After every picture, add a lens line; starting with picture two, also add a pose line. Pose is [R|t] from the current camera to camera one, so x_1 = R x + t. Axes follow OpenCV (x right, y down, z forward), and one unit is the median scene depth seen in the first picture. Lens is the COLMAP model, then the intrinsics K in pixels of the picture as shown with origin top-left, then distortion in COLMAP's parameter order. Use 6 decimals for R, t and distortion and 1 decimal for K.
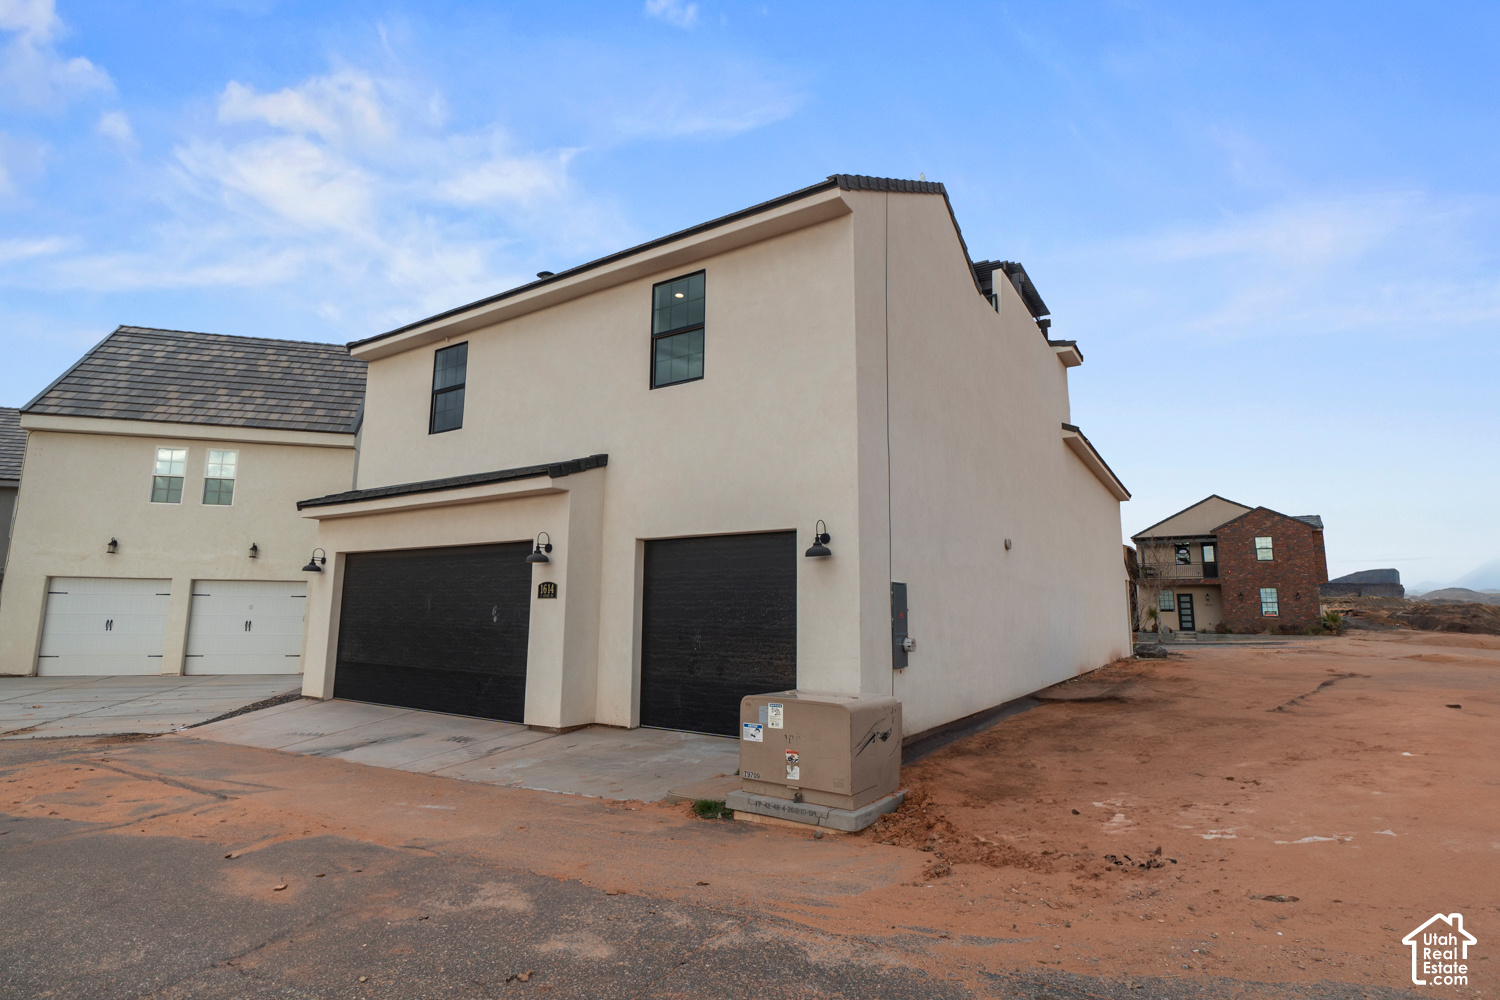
lens RADIAL K [[746.0, 0, 750.0], [0, 746.0, 500.0], [0, 0, 1]] dist [0.031050, 0.000142]
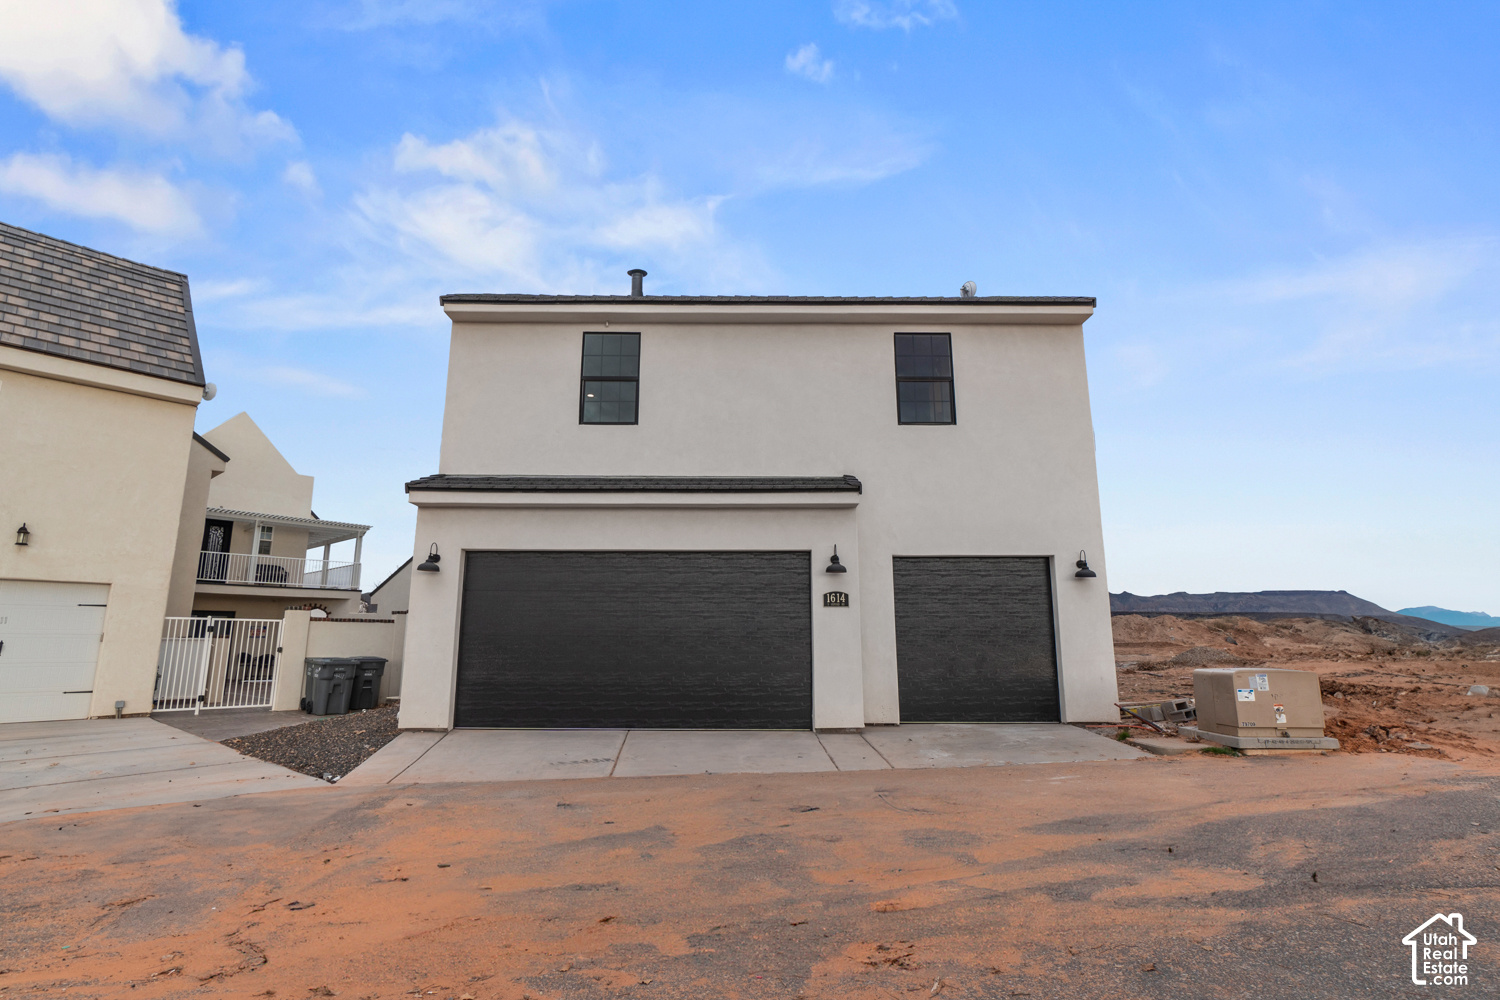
lens RADIAL K [[737.2, 0, 750.0], [0, 737.2, 500.0], [0, 0, 1]] dist [-0.005187, 0.000200]
pose [[0.825374, 0.094383, 0.556641, -0.951707], [-0.074678, 0.995516, -0.058068, 0.050208], [-0.559625, 0.006359, 0.828721, 0.203712]]
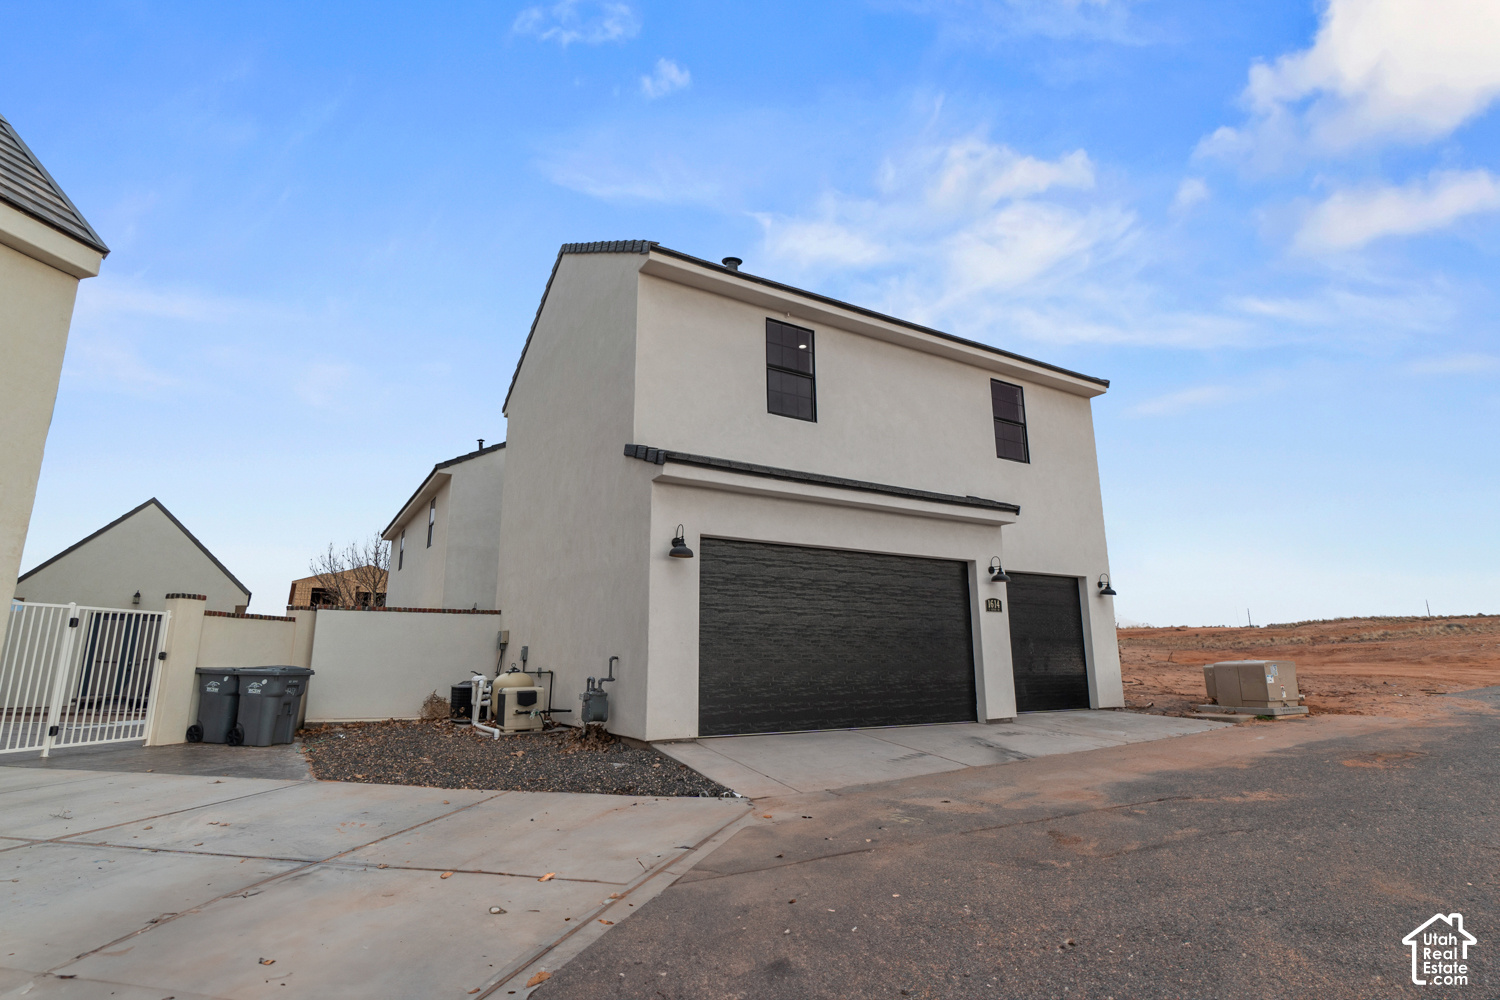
lens RADIAL K [[758.5, 0, 750.0], [0, 758.5, 500.0], [0, 0, 1]] dist [-0.002263, -0.001265]
pose [[0.415546, 0.172968, 0.892975, -1.530769], [-0.128641, 0.983060, -0.130554, 0.162076], [-0.900429, -0.060622, 0.430757, 0.828788]]
